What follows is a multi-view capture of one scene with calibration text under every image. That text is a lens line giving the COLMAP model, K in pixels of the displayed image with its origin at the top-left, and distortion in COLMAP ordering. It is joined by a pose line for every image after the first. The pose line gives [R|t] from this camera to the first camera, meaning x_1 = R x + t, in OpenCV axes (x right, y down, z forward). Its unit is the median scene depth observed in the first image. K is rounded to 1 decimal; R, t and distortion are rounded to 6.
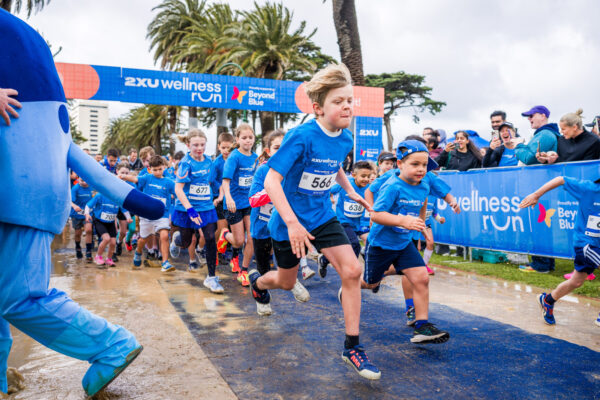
lens RADIAL K [[582.1, 0, 300.0], [0, 582.1, 200.0], [0, 0, 1]] dist [-0.000126, 0.003877]
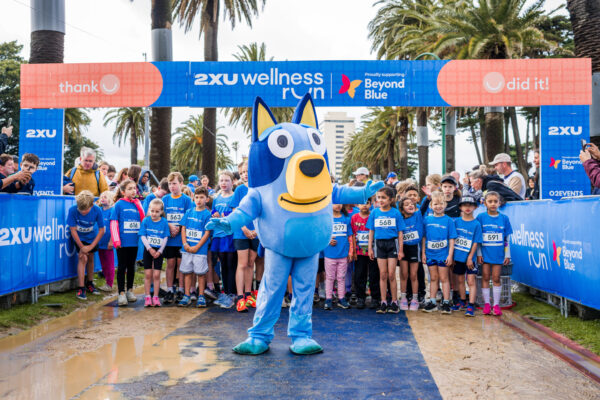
lens RADIAL K [[667.8, 0, 298.9], [0, 667.8, 181.4], [0, 0, 1]] dist [-0.004315, 0.020784]
pose [[0.918066, -0.024395, -0.395676, 0.085631], [0.000250, 0.998140, -0.060959, -0.010268], [0.396428, 0.055865, 0.916365, 0.140932]]
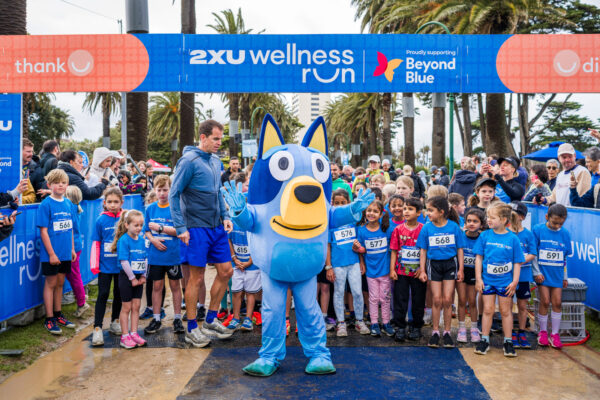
lens RADIAL K [[667.8, 0, 298.9], [0, 667.8, 181.4], [0, 0, 1]] dist [-0.004315, 0.020784]
pose [[0.932775, -0.006670, -0.360398, 0.024859], [0.002497, 0.999924, -0.012042, -0.036376], [0.360451, 0.010332, 0.932721, 0.214260]]
